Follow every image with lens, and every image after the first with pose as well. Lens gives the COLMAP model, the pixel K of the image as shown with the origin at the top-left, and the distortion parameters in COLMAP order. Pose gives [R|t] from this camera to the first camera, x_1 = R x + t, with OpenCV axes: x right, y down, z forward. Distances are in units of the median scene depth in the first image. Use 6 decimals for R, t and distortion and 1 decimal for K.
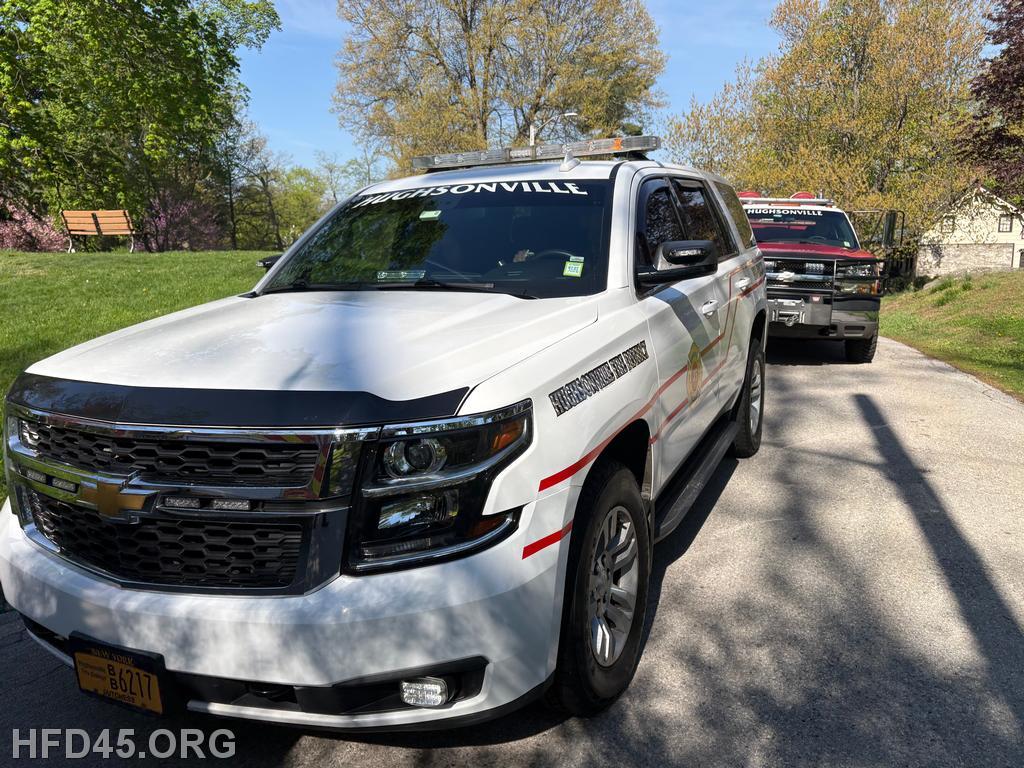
lens RADIAL K [[774.3, 0, 516.2], [0, 774.3, 376.3], [0, 0, 1]] dist [0.013439, -0.014413]
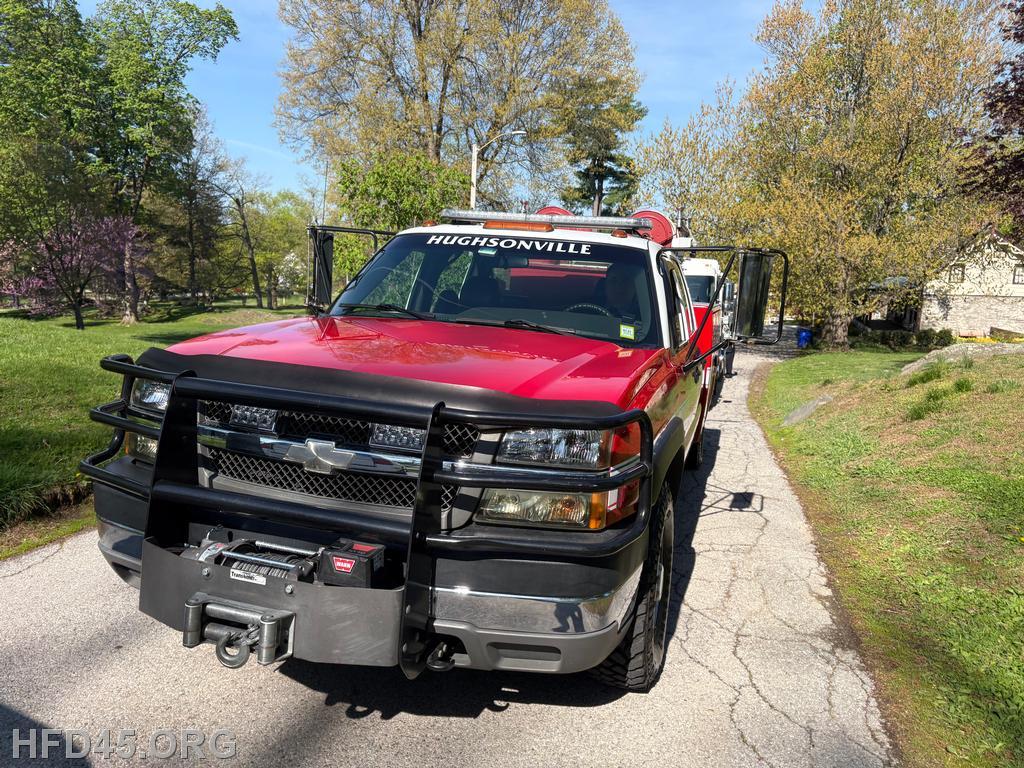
lens RADIAL K [[774.3, 0, 507.9], [0, 774.3, 391.6], [0, 0, 1]] dist [0.013439, -0.014413]
pose [[0.999122, 0.038040, -0.017575, 0.075251], [-0.038409, 0.999038, -0.021149, -0.026253], [0.016754, 0.021806, 0.999622, 0.124040]]
